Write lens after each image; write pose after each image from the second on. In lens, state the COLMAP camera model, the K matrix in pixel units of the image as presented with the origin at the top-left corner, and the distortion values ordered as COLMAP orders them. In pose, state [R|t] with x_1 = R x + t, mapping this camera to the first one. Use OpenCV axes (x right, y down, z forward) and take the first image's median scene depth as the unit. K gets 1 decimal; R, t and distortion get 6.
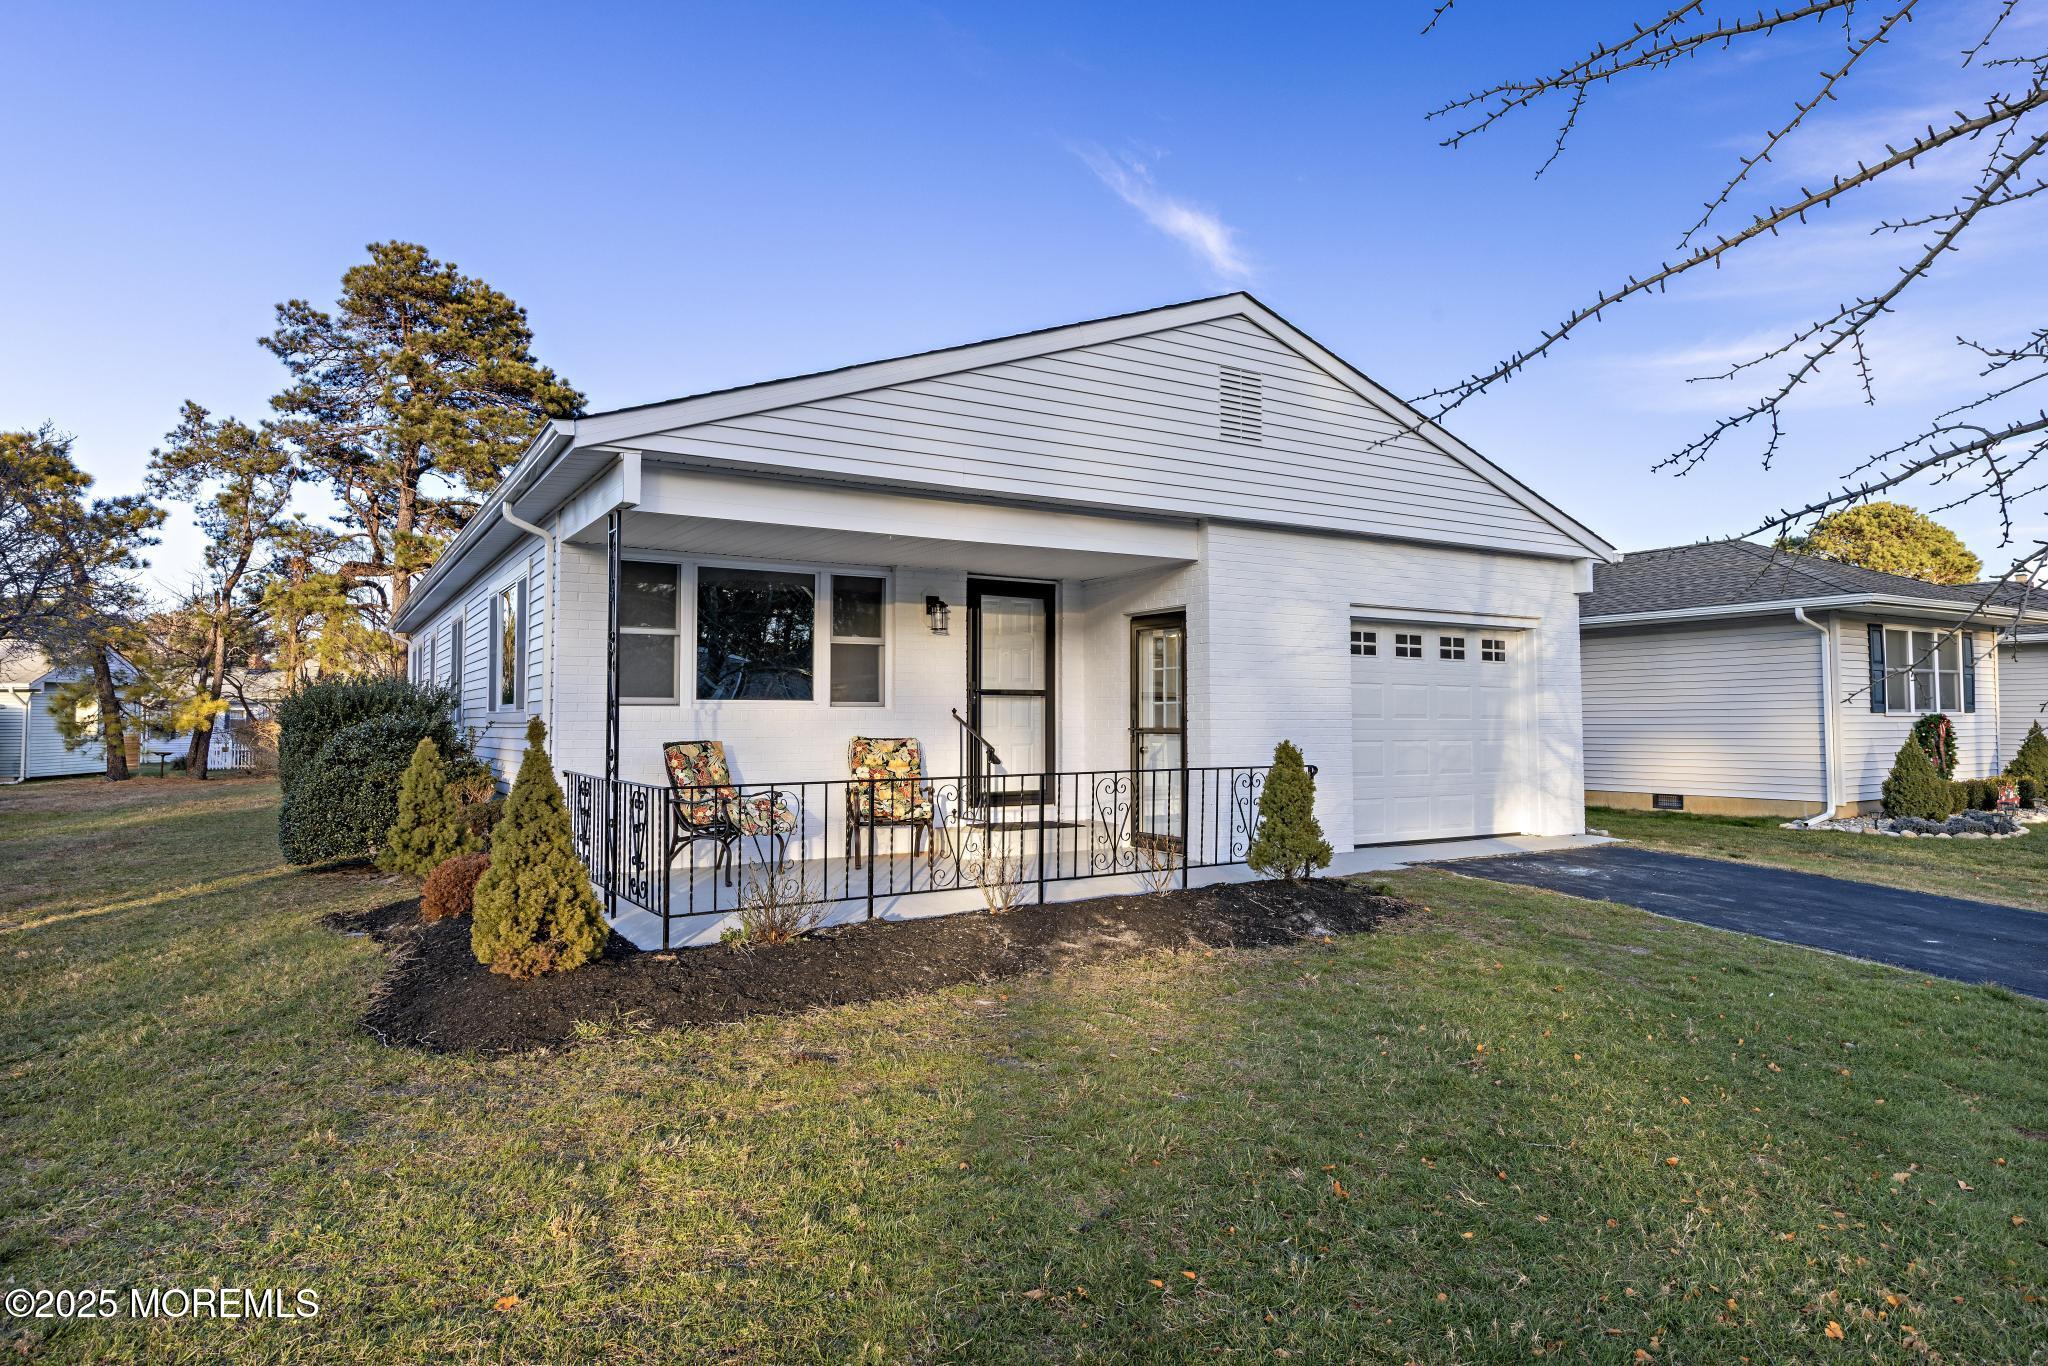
lens RADIAL K [[1173.3, 0, 1014.9], [0, 1173.3, 693.0], [0, 0, 1]] dist [0.005241, 0.001804]
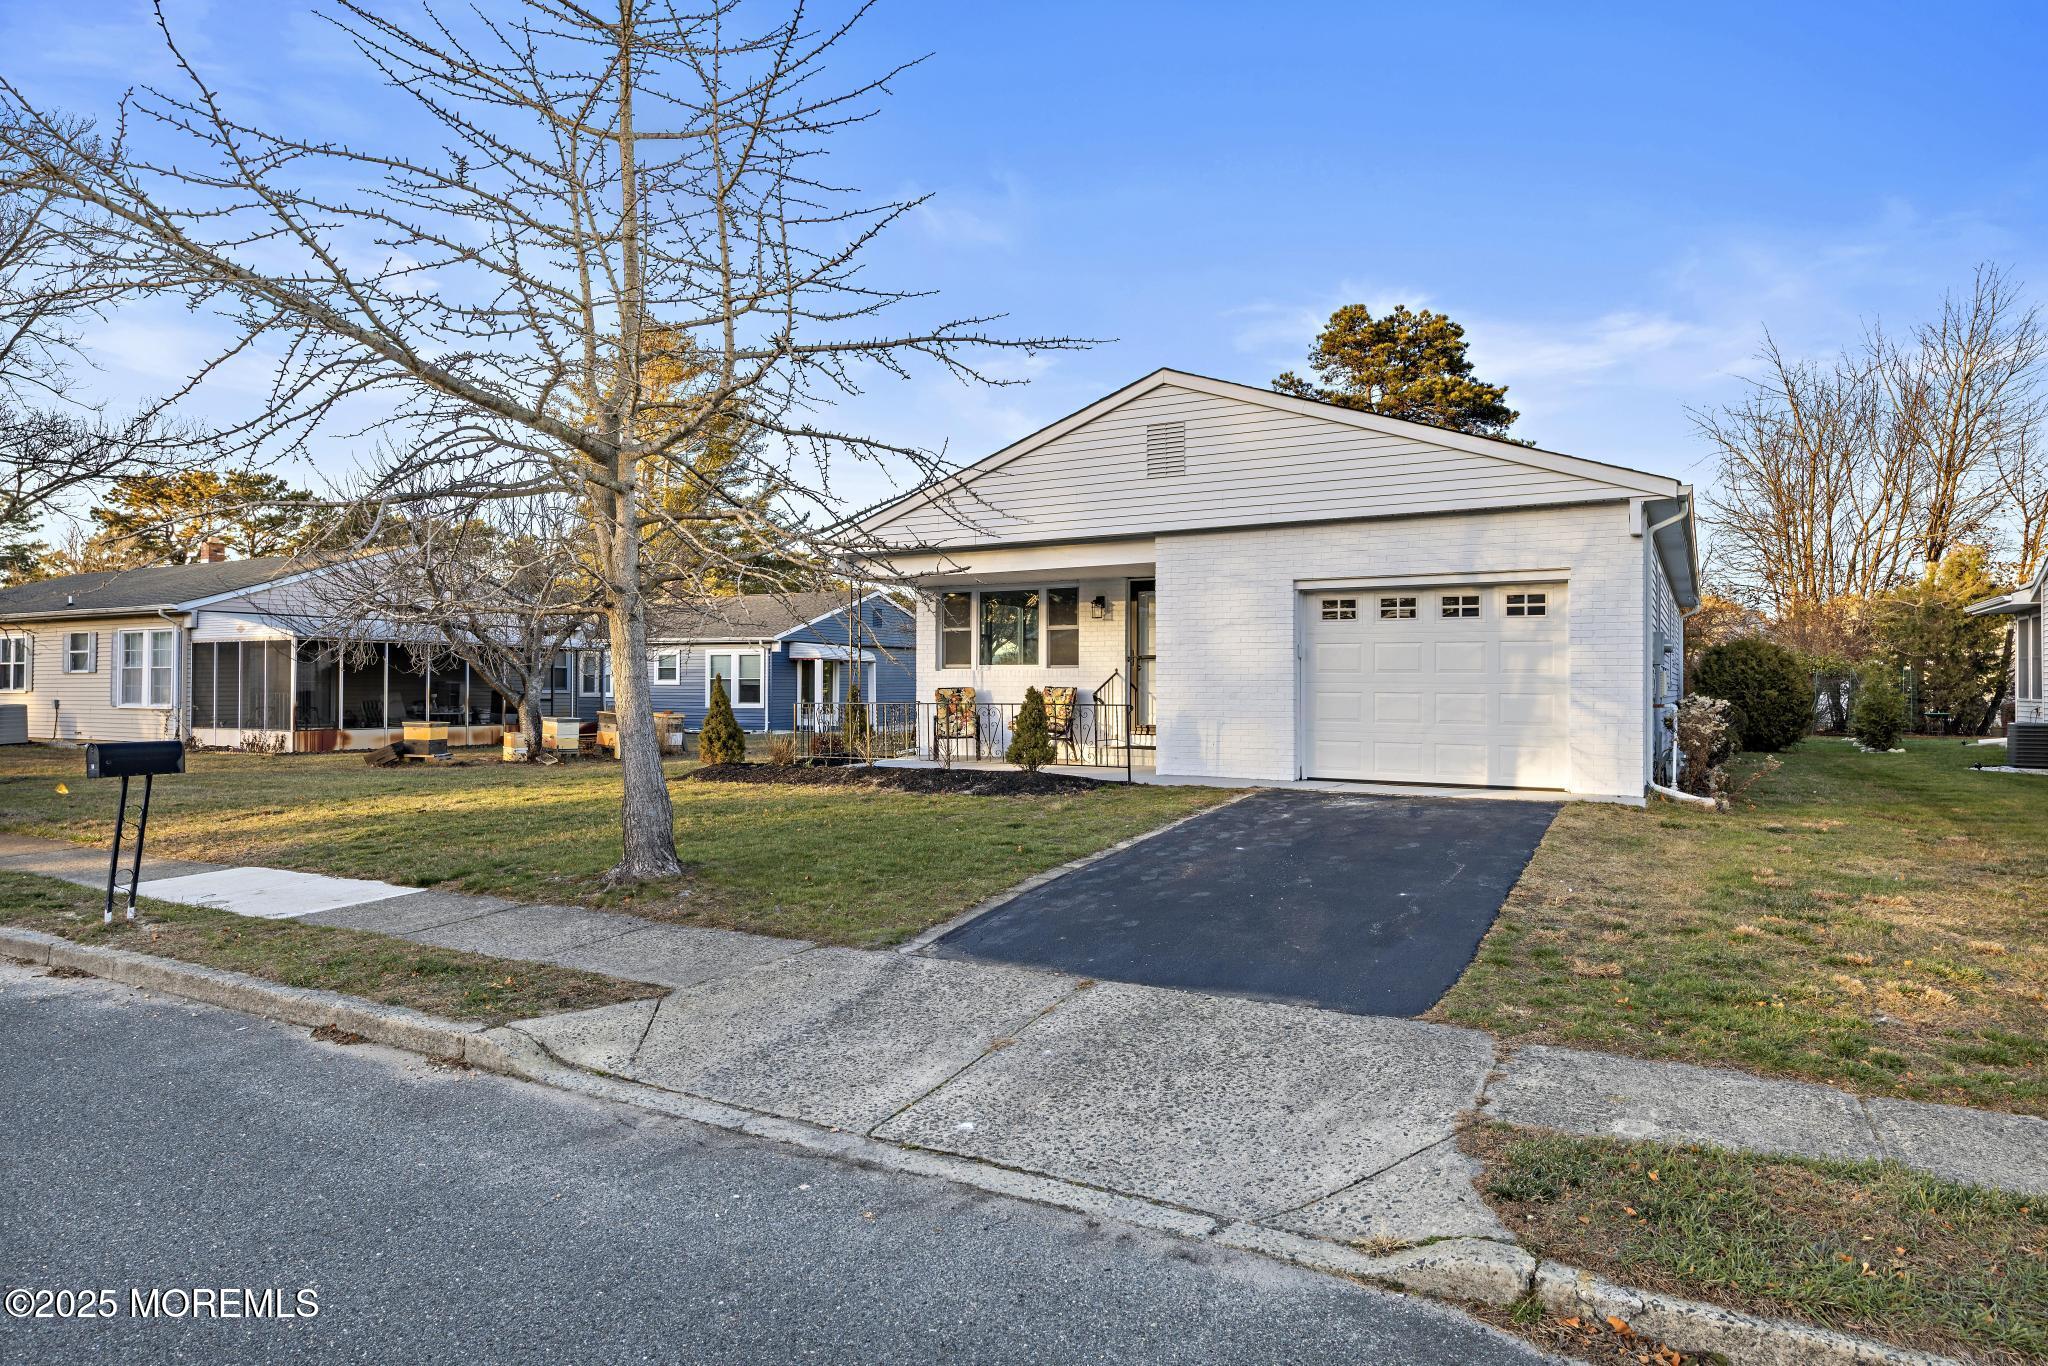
lens RADIAL K [[1173.3, 0, 1014.9], [0, 1173.3, 693.0], [0, 0, 1]] dist [0.005241, 0.001804]
pose [[0.467663, 0.006633, -0.883882, 1.267847], [0.014413, 0.999782, 0.015129, 0.019906], [0.883789, -0.019814, 0.467466, 0.172716]]
